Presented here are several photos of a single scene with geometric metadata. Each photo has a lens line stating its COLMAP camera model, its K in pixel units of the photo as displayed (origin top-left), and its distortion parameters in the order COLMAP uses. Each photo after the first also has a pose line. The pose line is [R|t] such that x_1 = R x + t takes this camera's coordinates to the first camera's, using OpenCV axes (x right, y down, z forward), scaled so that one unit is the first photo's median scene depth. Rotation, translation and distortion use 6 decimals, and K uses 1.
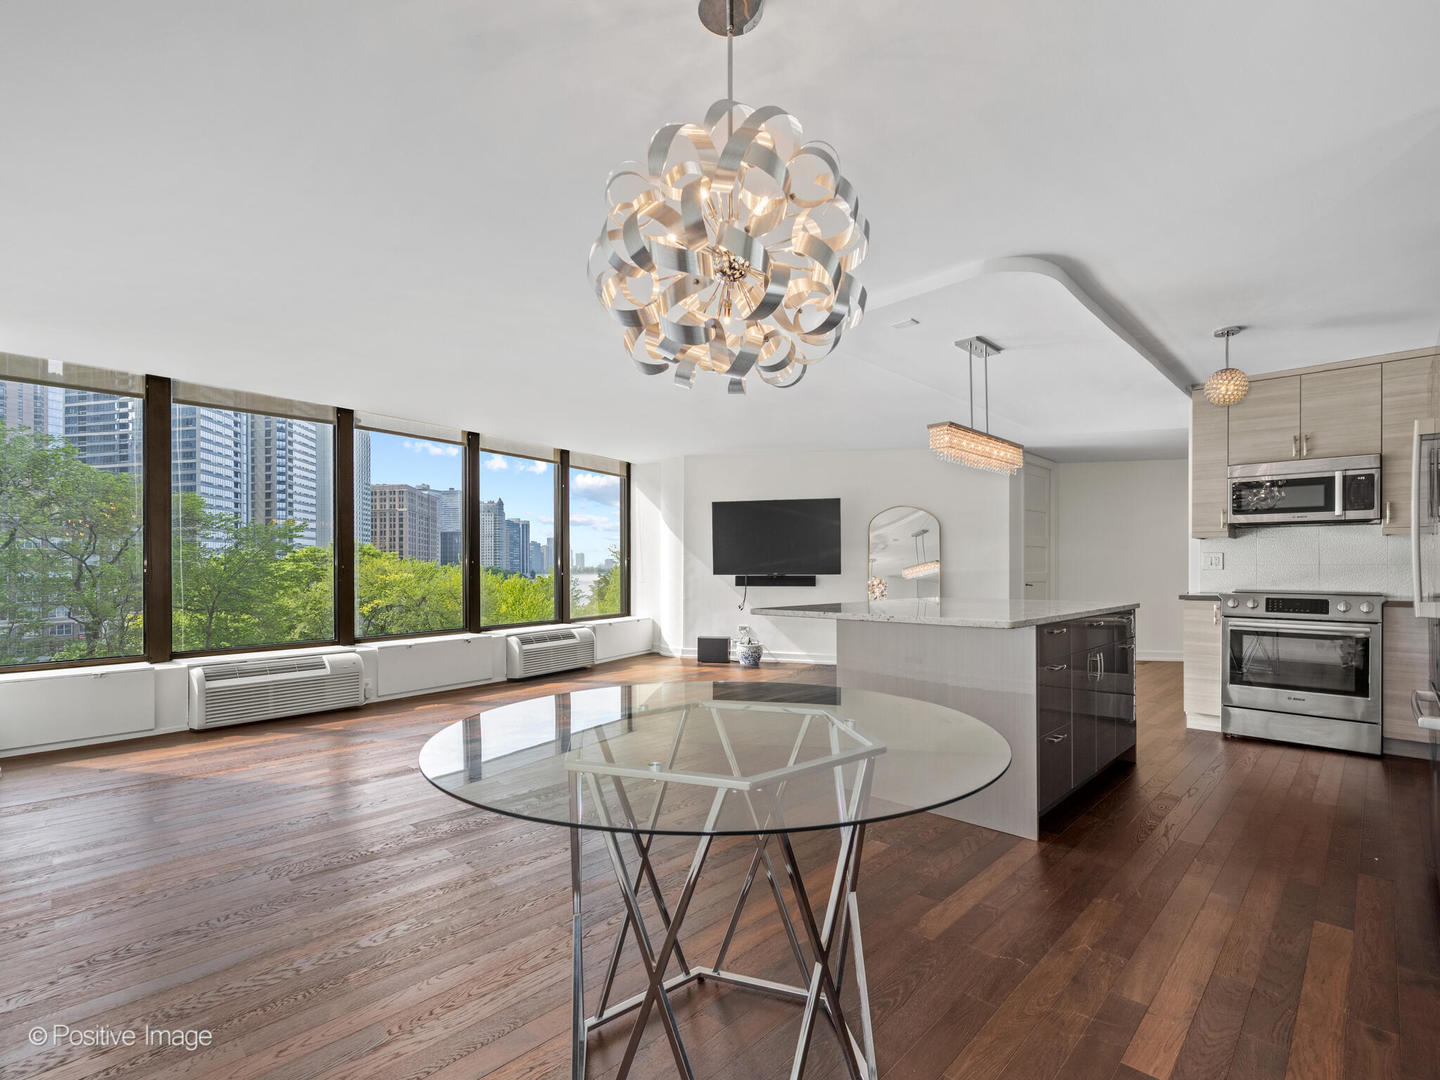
lens RADIAL K [[672.0, 0, 724.6], [0, 672.0, 572.5], [0, 0, 1]] dist [-0.000708, -0.000684]
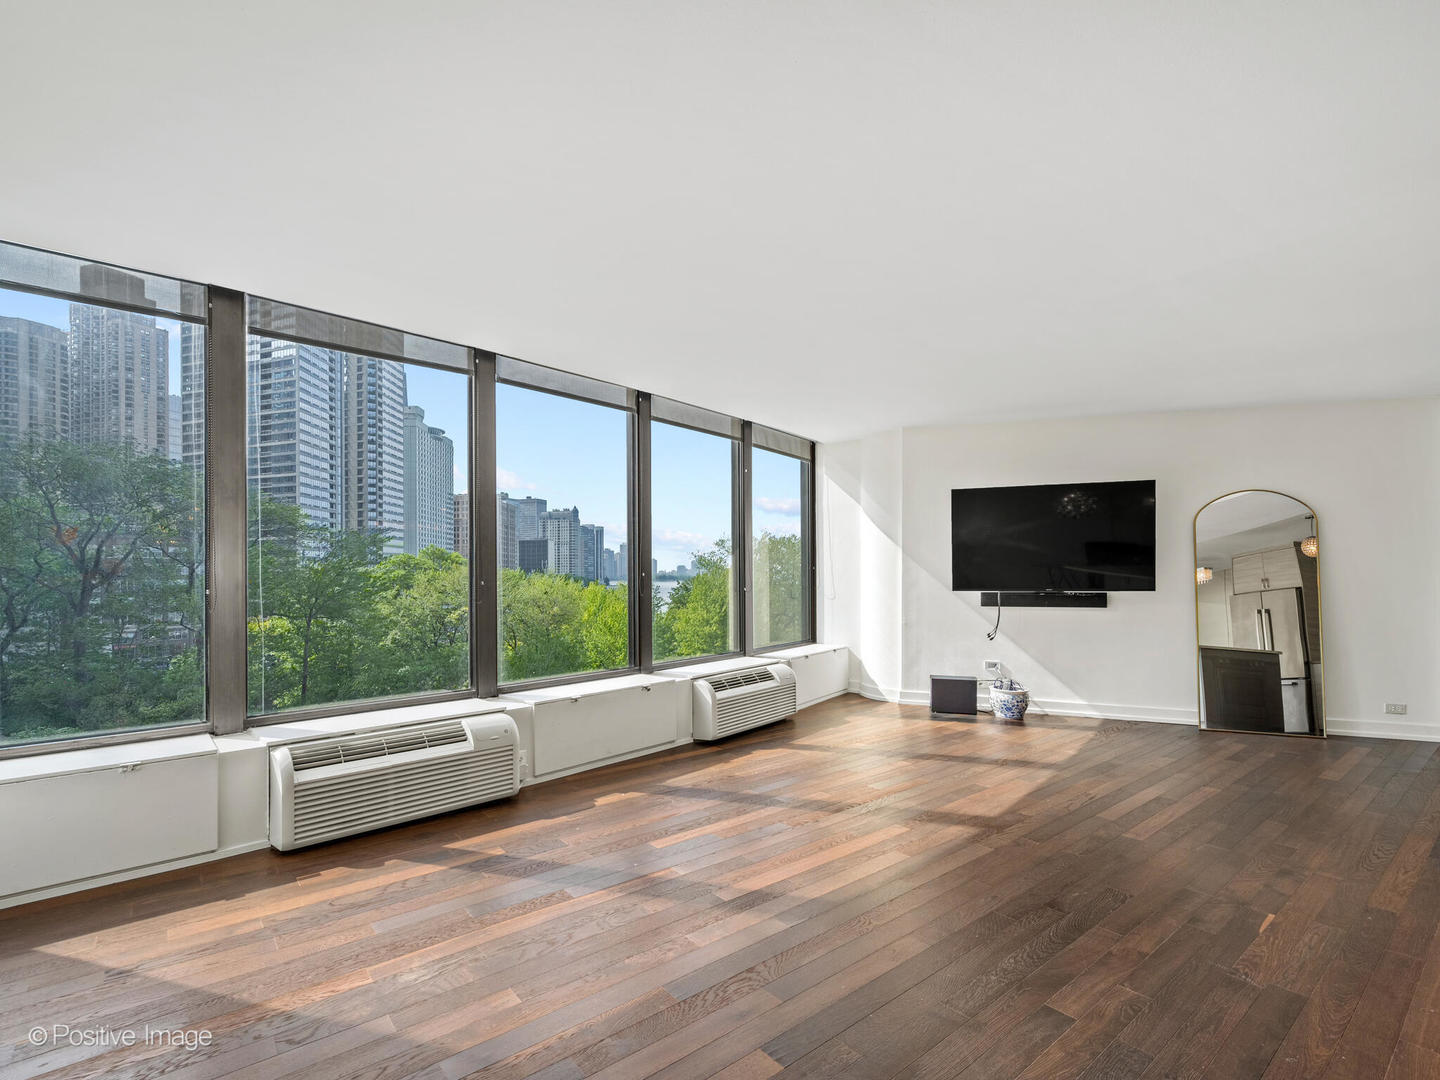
lens RADIAL K [[683.2, 0, 717.6], [0, 683.2, 584.4], [0, 0, 1]] dist [0.001432, -0.000007]
pose [[0.993383, 0.000708, -0.114847, -0.182179], [0.000126, 0.999974, 0.007249, -0.008817], [0.114849, -0.007216, 0.993357, 0.244511]]
